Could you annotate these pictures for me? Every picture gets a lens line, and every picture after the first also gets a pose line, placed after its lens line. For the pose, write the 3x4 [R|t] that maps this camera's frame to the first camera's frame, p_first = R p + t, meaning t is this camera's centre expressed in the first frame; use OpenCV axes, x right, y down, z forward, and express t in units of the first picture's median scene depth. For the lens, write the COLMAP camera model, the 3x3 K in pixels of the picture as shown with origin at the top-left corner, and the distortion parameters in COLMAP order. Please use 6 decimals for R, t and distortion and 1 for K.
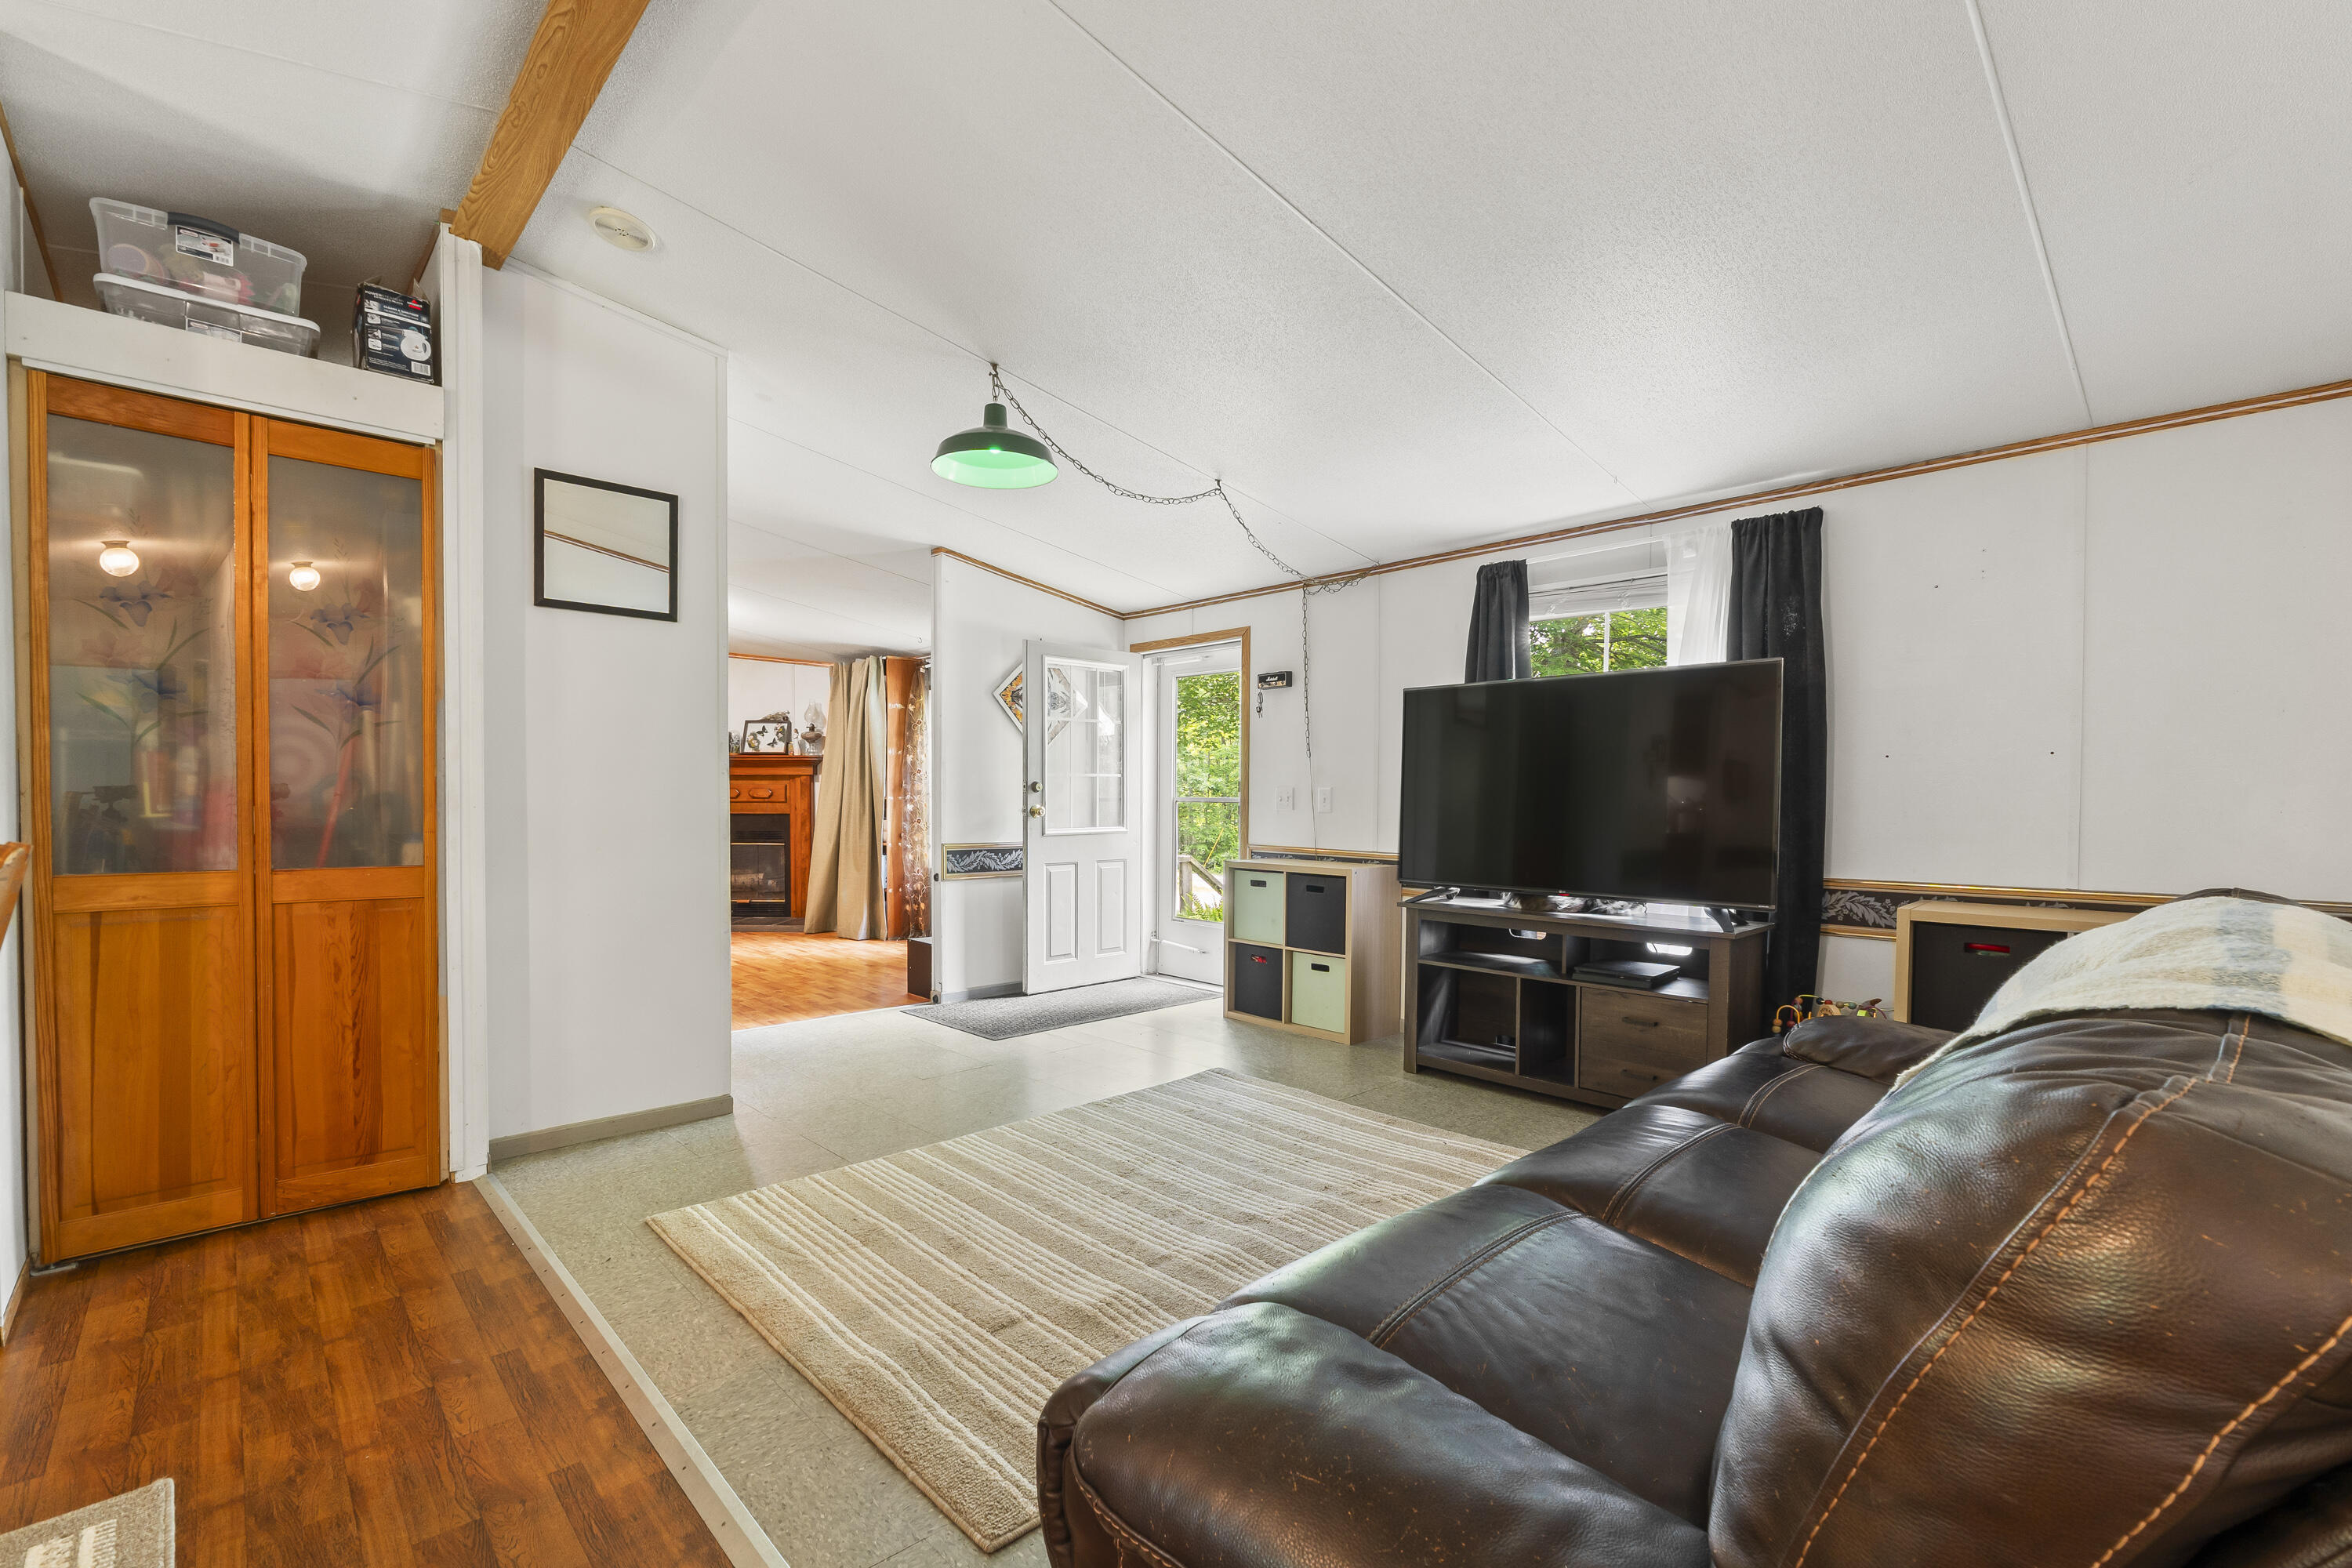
lens RADIAL K [[1034.3, 0, 1143.3], [0, 1034.3, 821.2], [0, 0, 1]] dist [-0.002775, -0.000257]
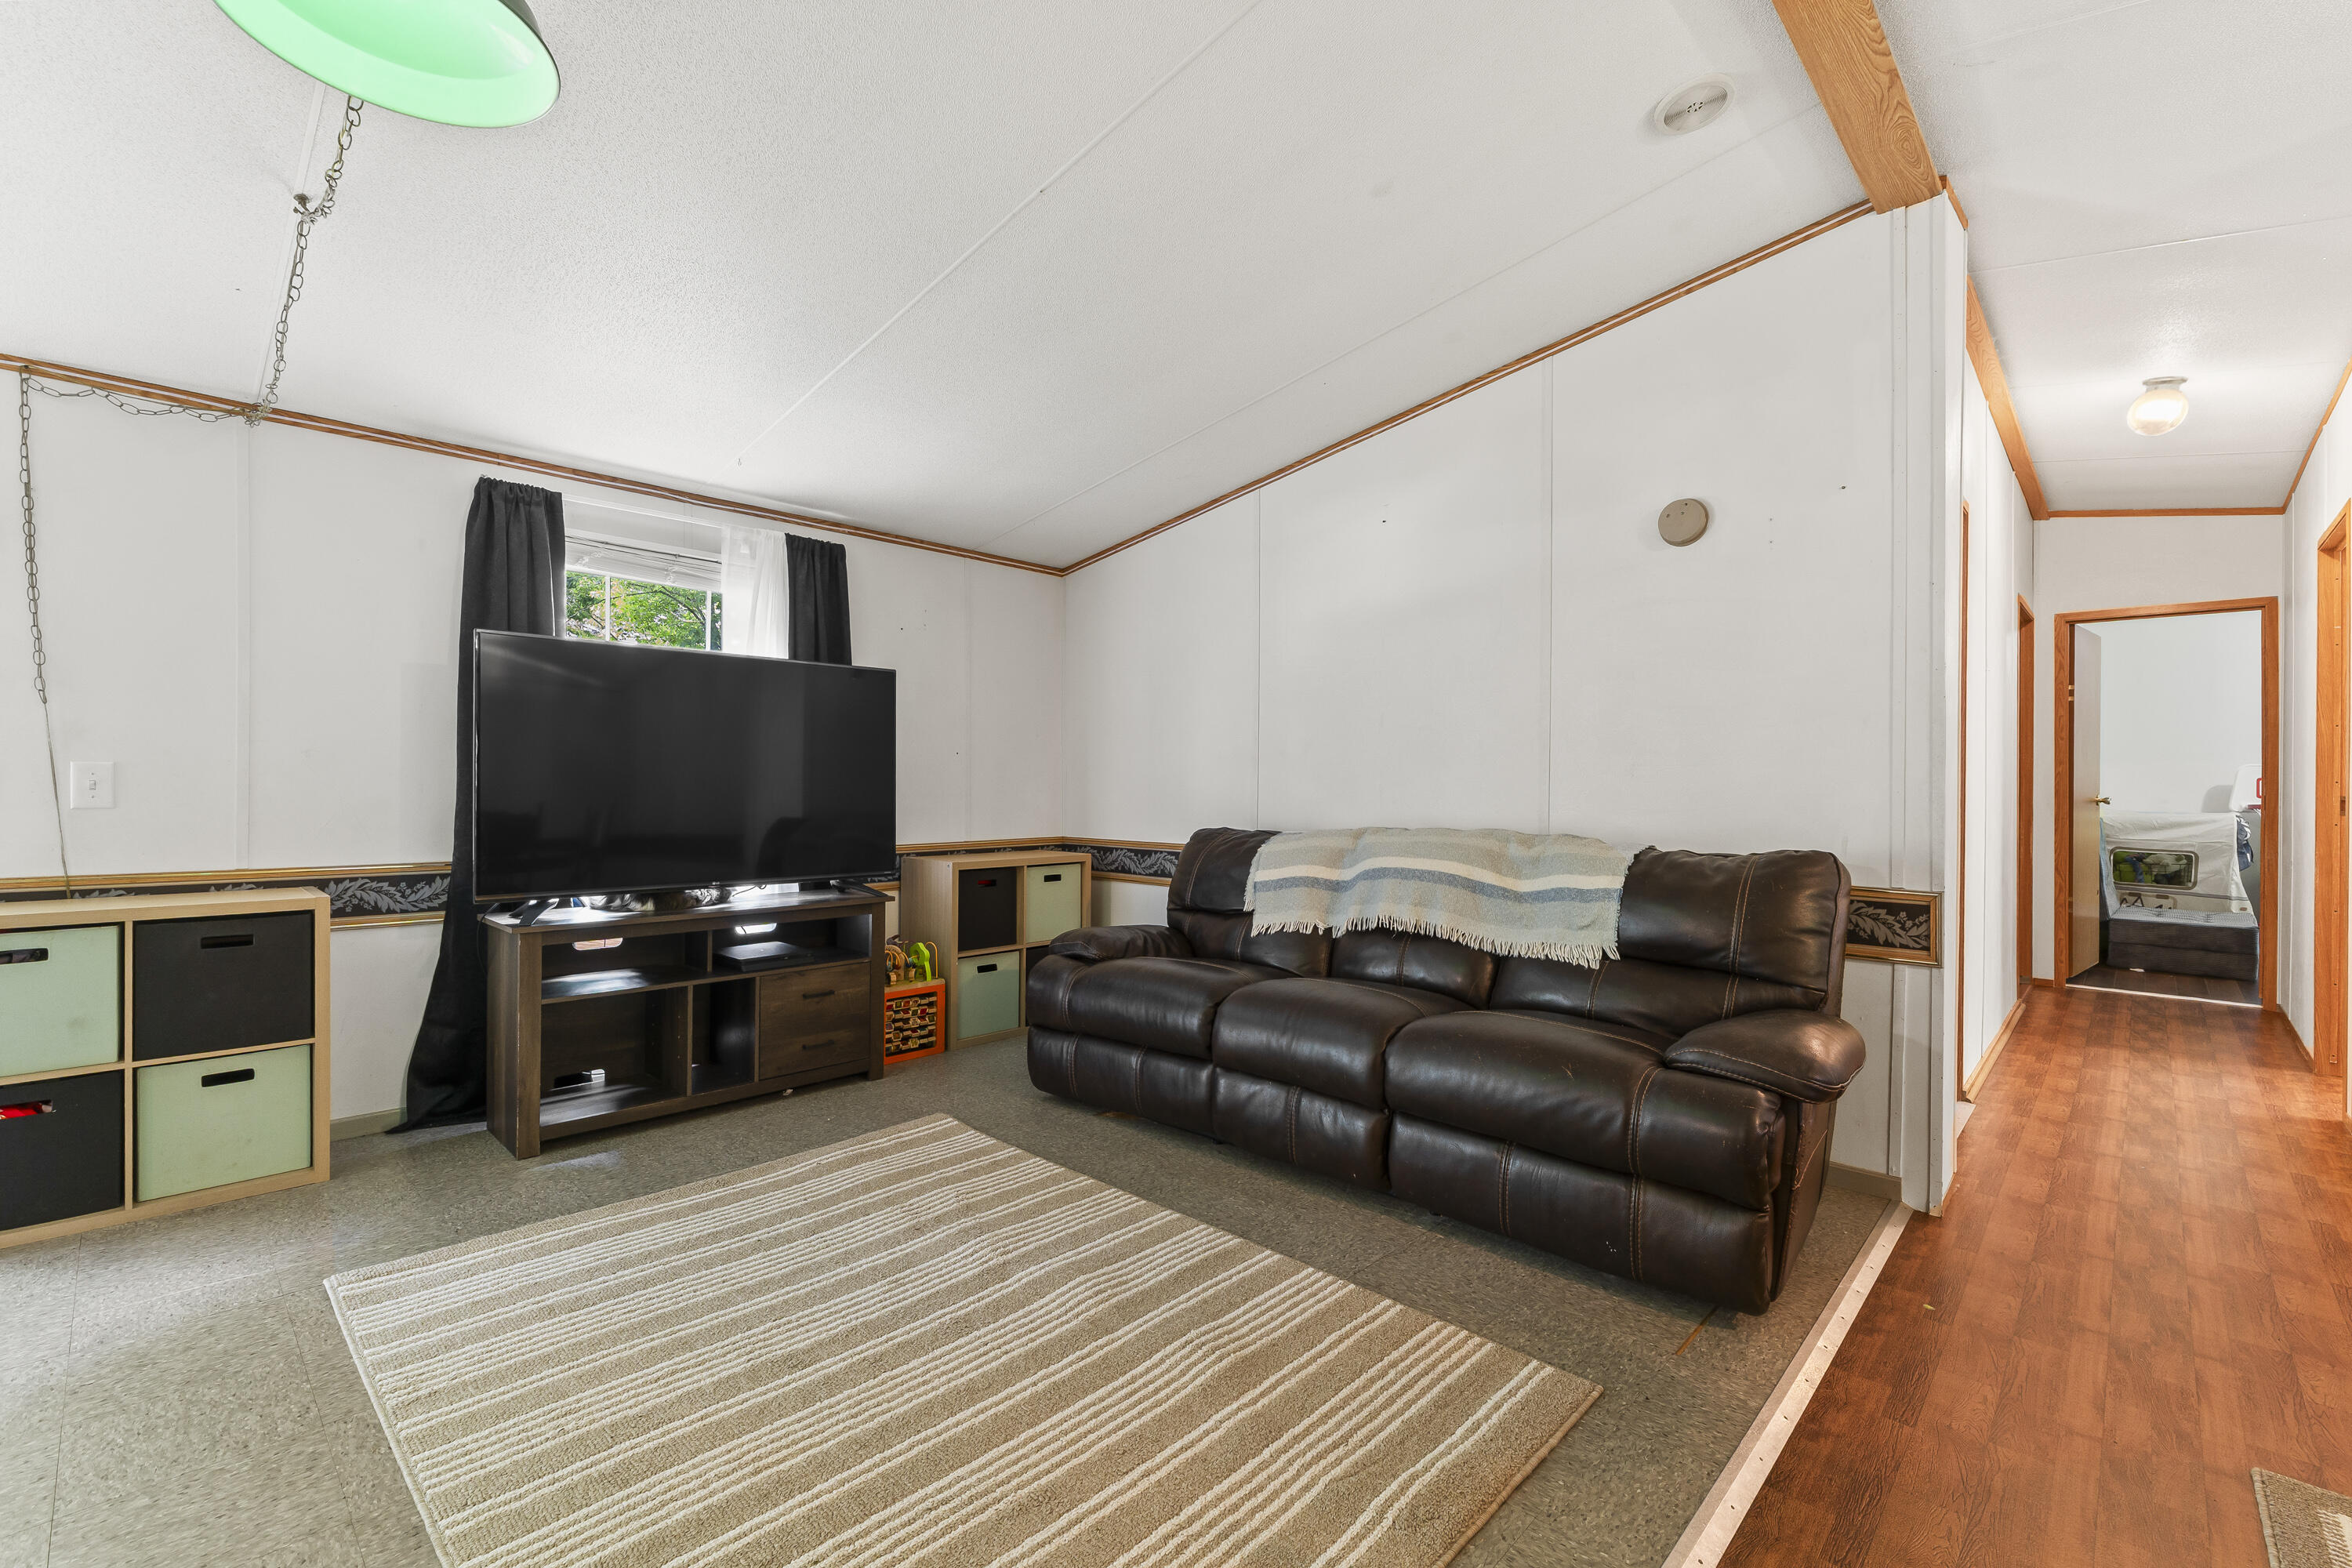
lens RADIAL K [[1032.5, 0, 1176.0], [0, 1032.5, 784.0], [0, 0, 1]] dist [-0.004181, -0.000693]
pose [[-0.078482, -0.004957, 0.996903, -0.779334], [0.016341, 0.999847, 0.006258, -0.028924], [-0.996782, 0.016781, -0.078389, 0.919246]]
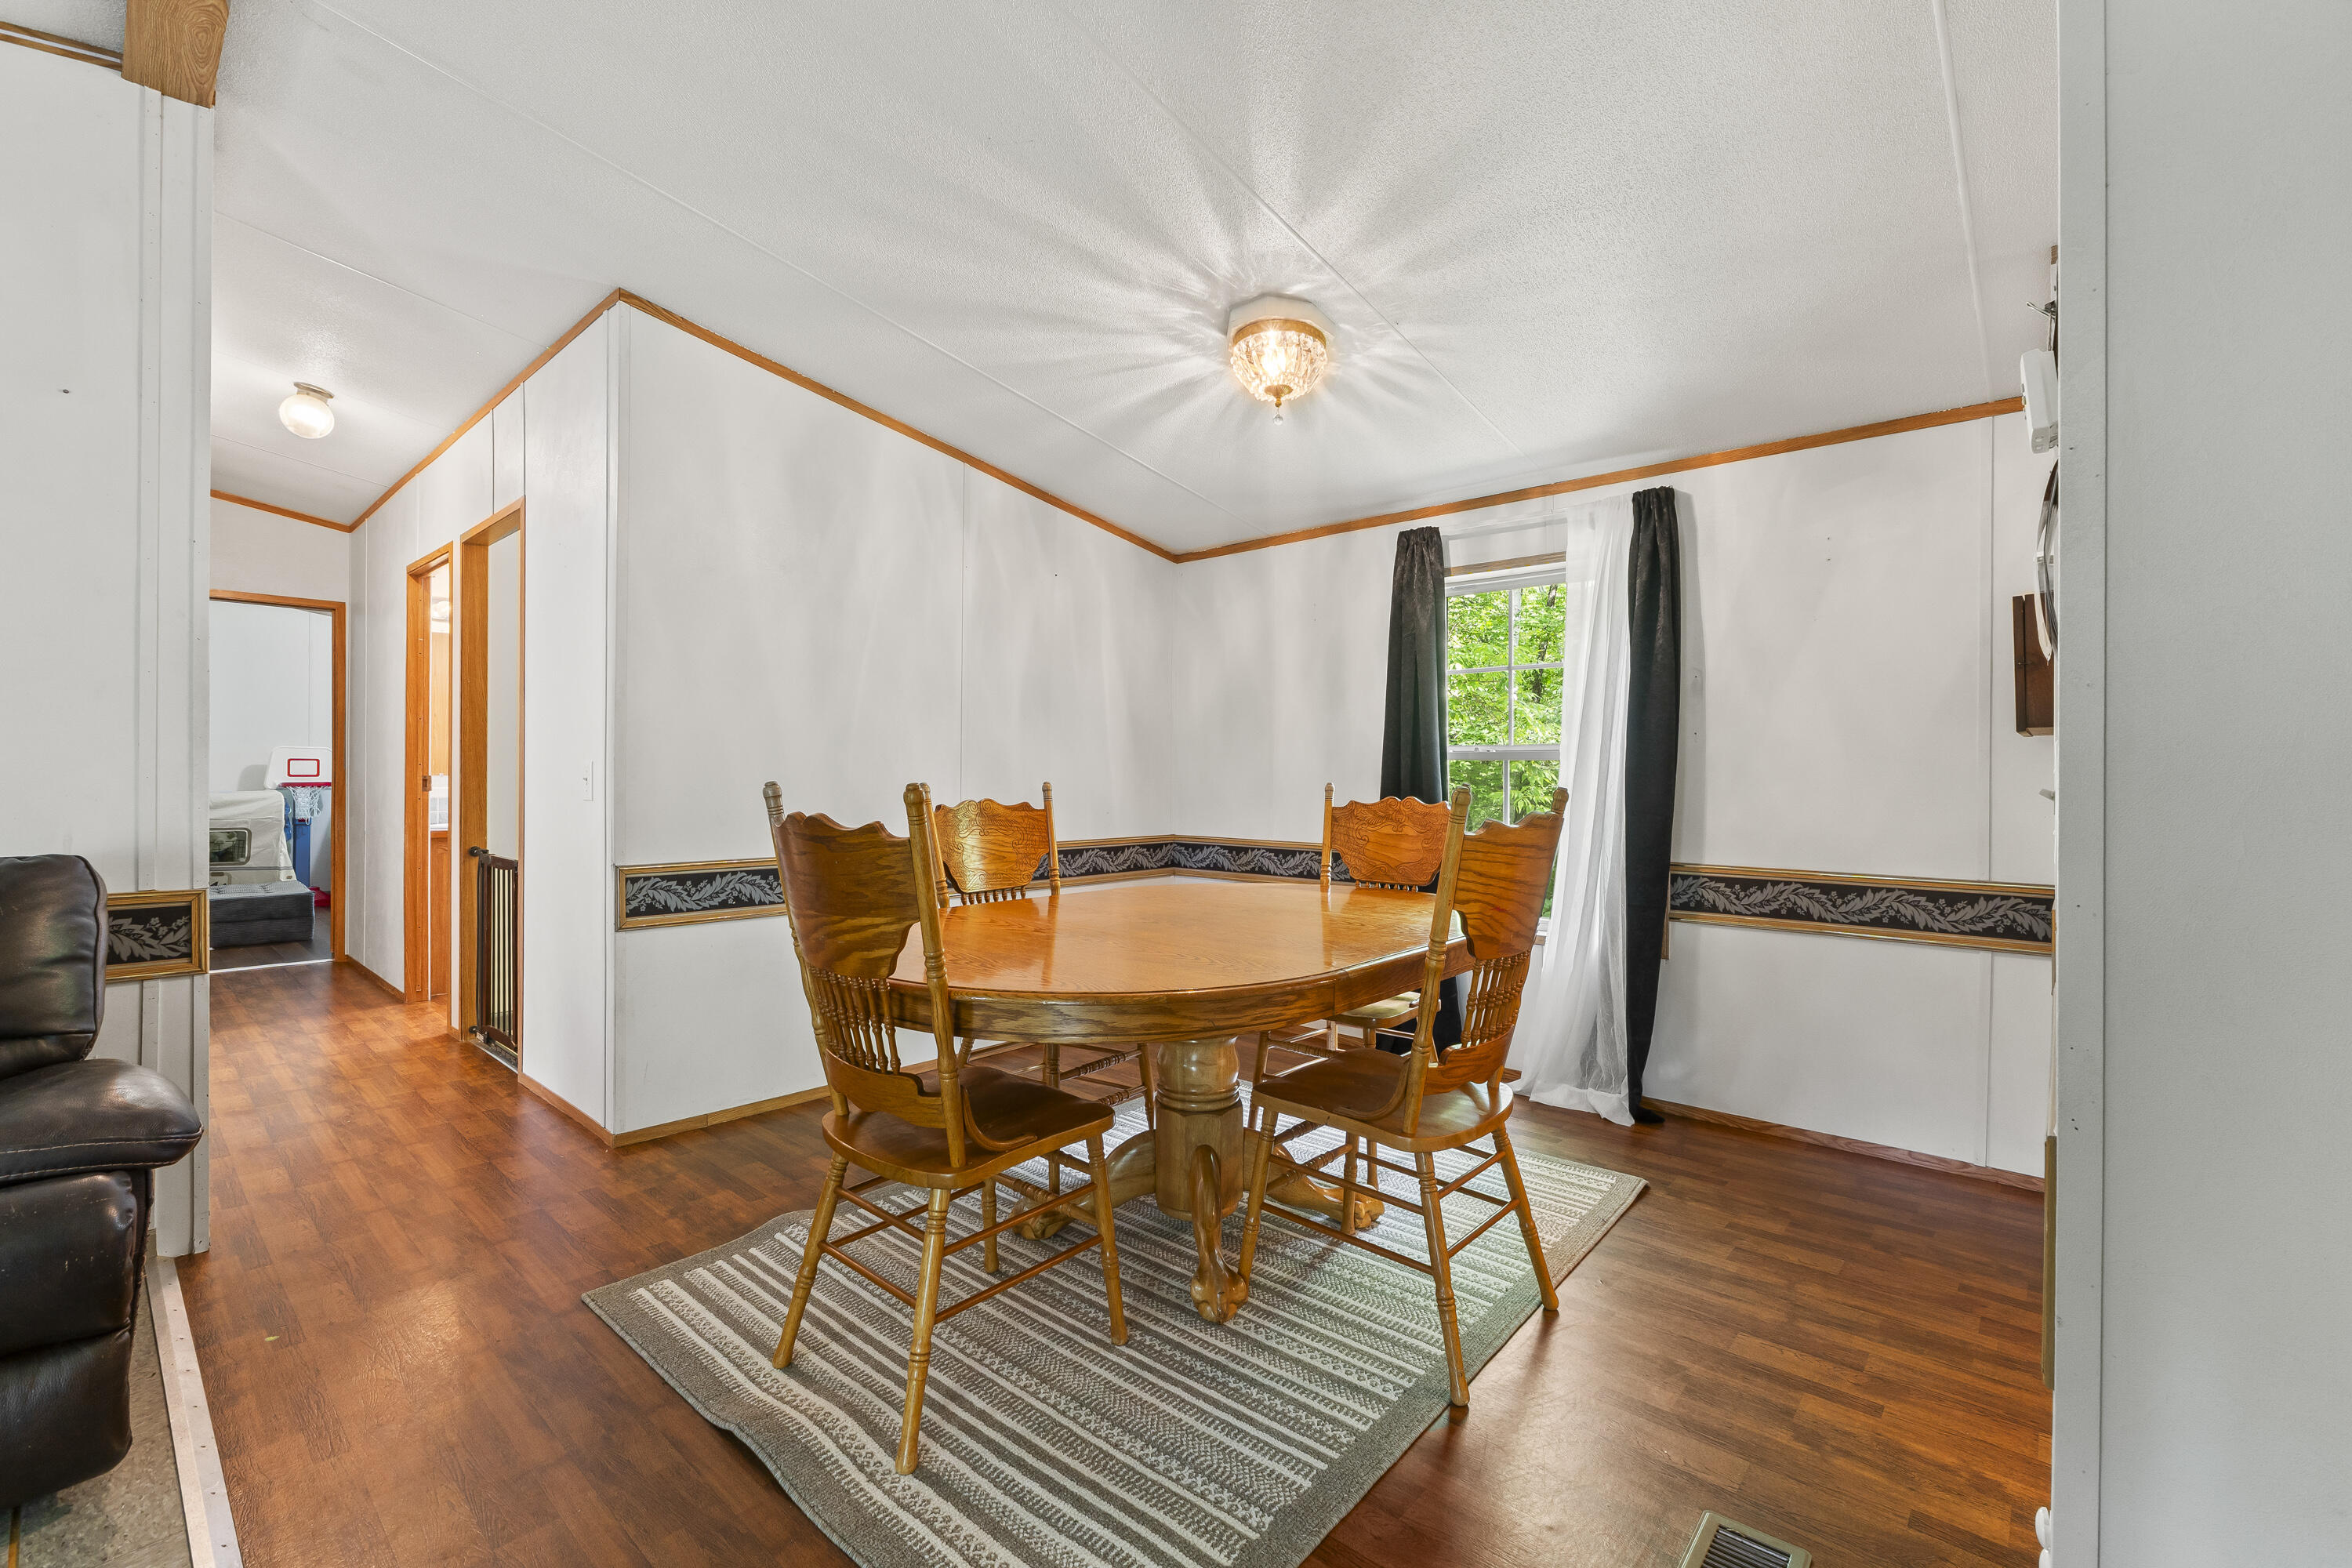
lens RADIAL K [[999.7, 0, 1176.0], [0, 999.7, 769.5], [0, 0, 1]] dist [-0.000969, 0.000021]
pose [[-0.992667, -0.012150, -0.120266, -0.576408], [-0.014384, 0.999739, 0.017731, -0.037012], [0.120019, 0.019331, -0.992583, 1.063449]]
